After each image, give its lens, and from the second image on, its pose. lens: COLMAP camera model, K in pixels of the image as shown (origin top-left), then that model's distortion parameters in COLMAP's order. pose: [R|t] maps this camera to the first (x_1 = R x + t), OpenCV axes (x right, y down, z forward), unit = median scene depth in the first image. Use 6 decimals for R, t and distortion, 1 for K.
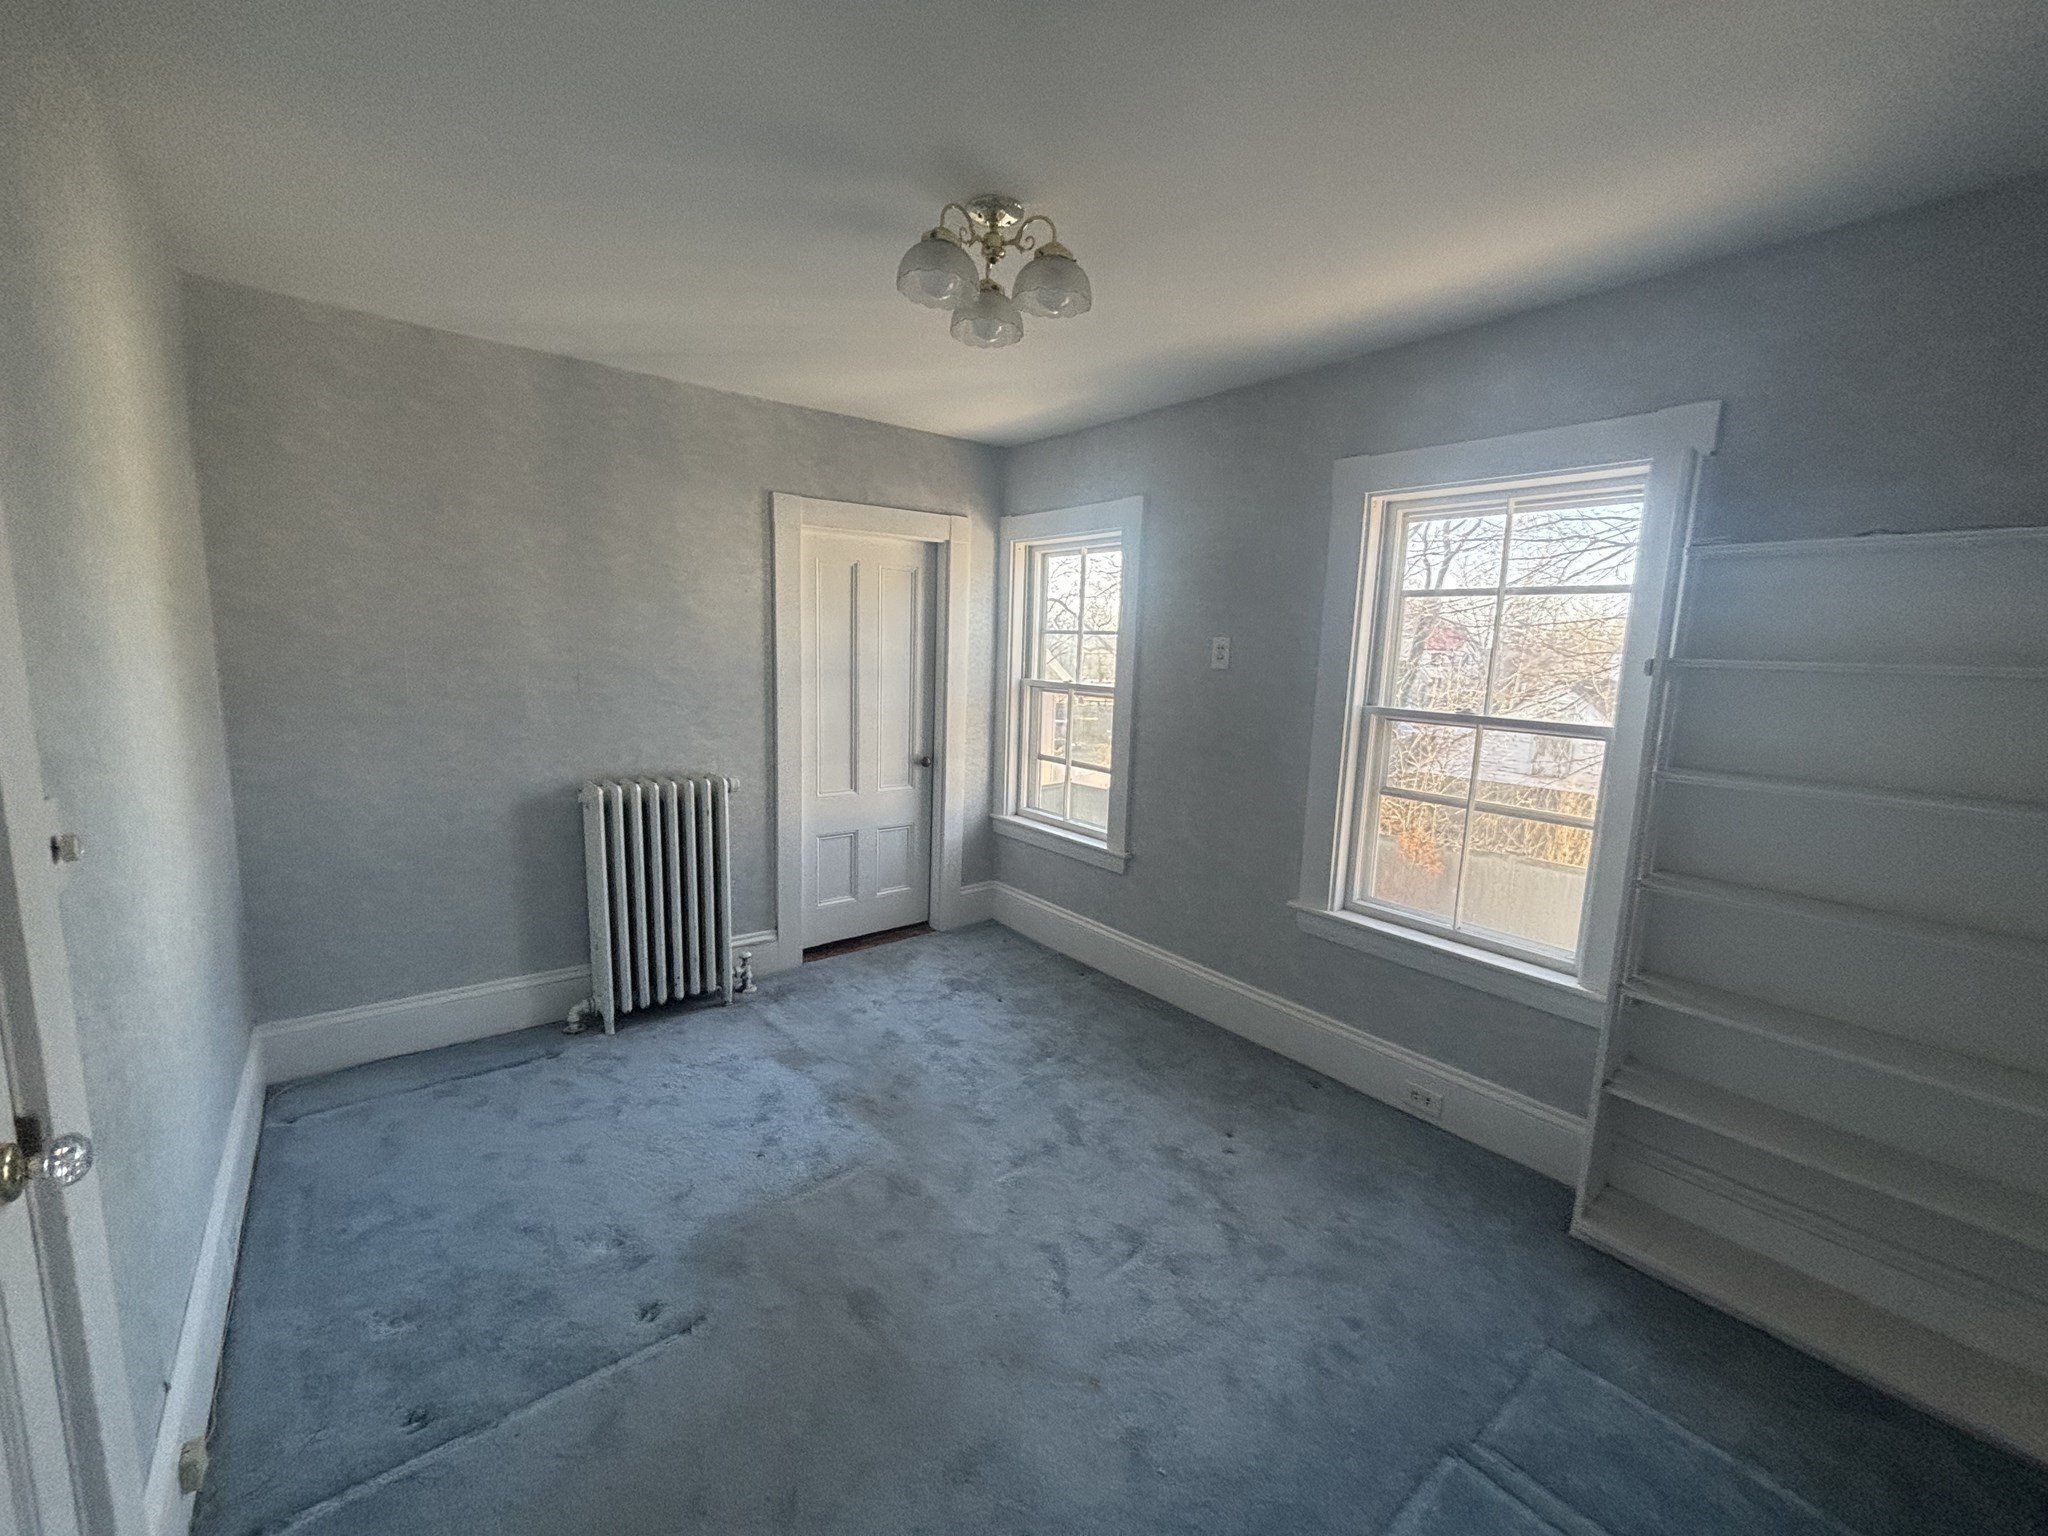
lens RADIAL K [[843.4, 0, 1023.7], [0, 843.4, 771.2], [0, 0, 1]] dist [0.001007, 0.000158]
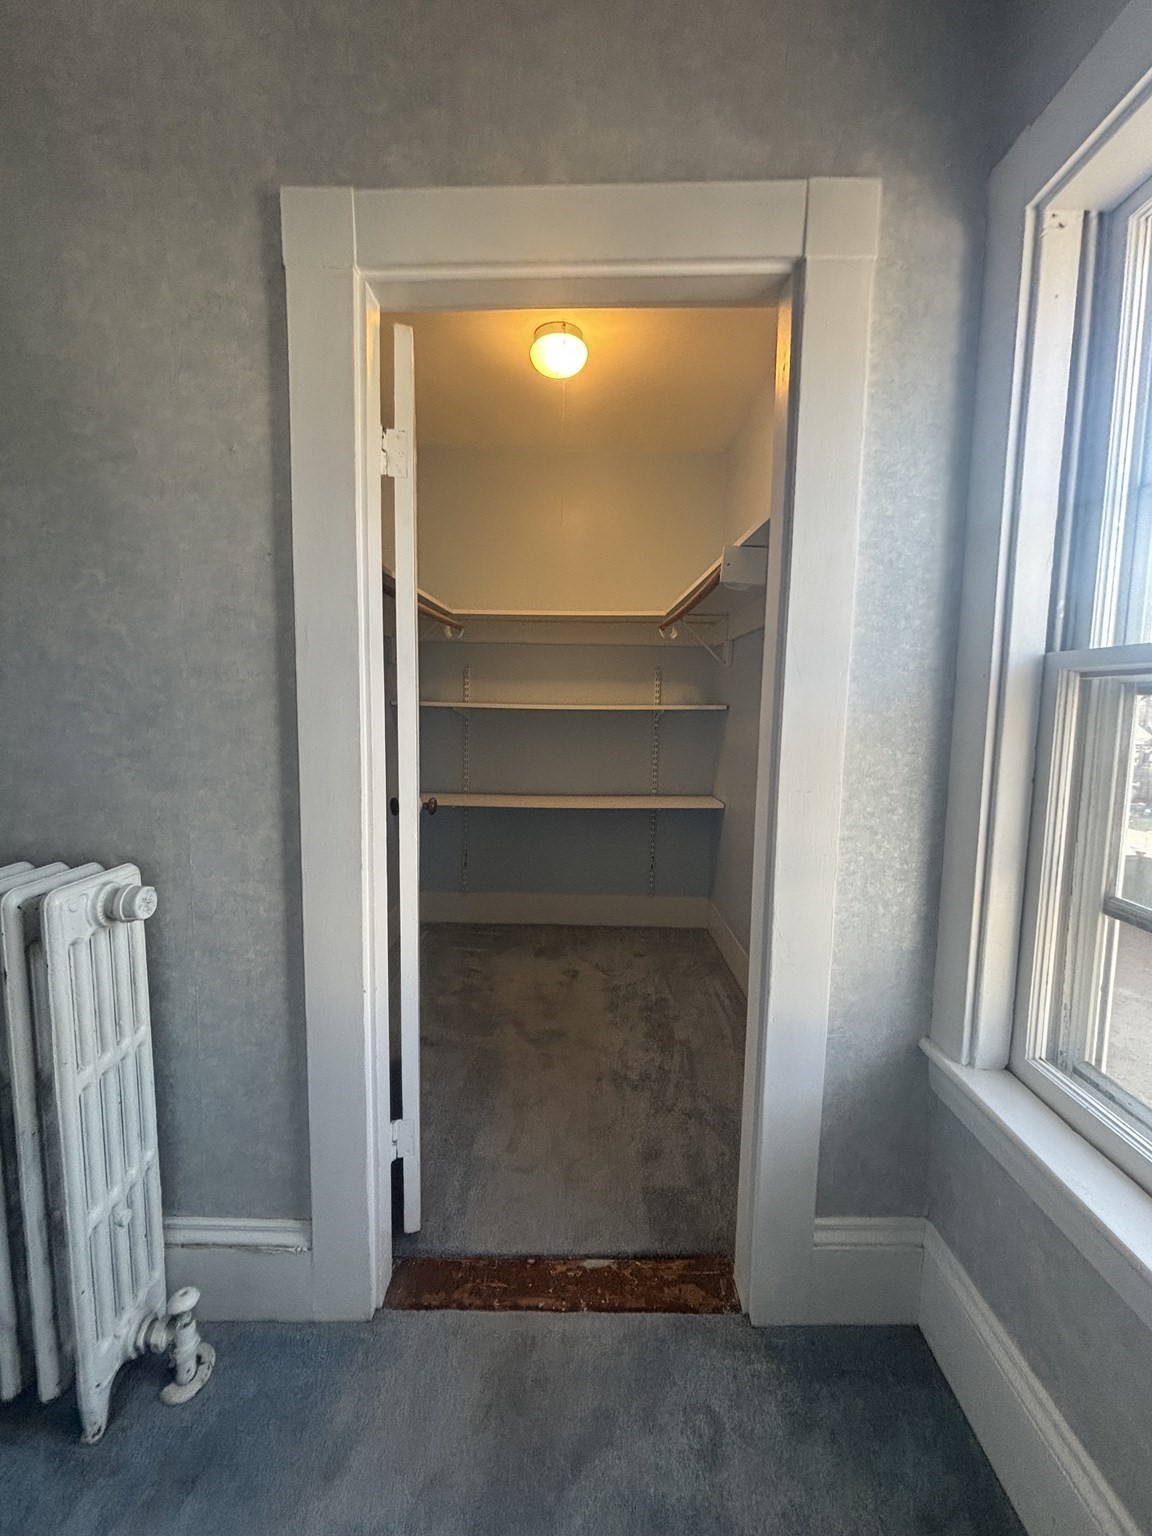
lens RADIAL K [[605.9, 0, 568.1], [0, 605.9, 760.9], [0, 0, 1]] dist [0.001162, 0.000262]
pose [[0.772984, 0.039013, -0.633225, 0.004006], [-0.081203, 0.995982, -0.037763, -0.047185], [0.629208, 0.080610, 0.773046, 0.718304]]
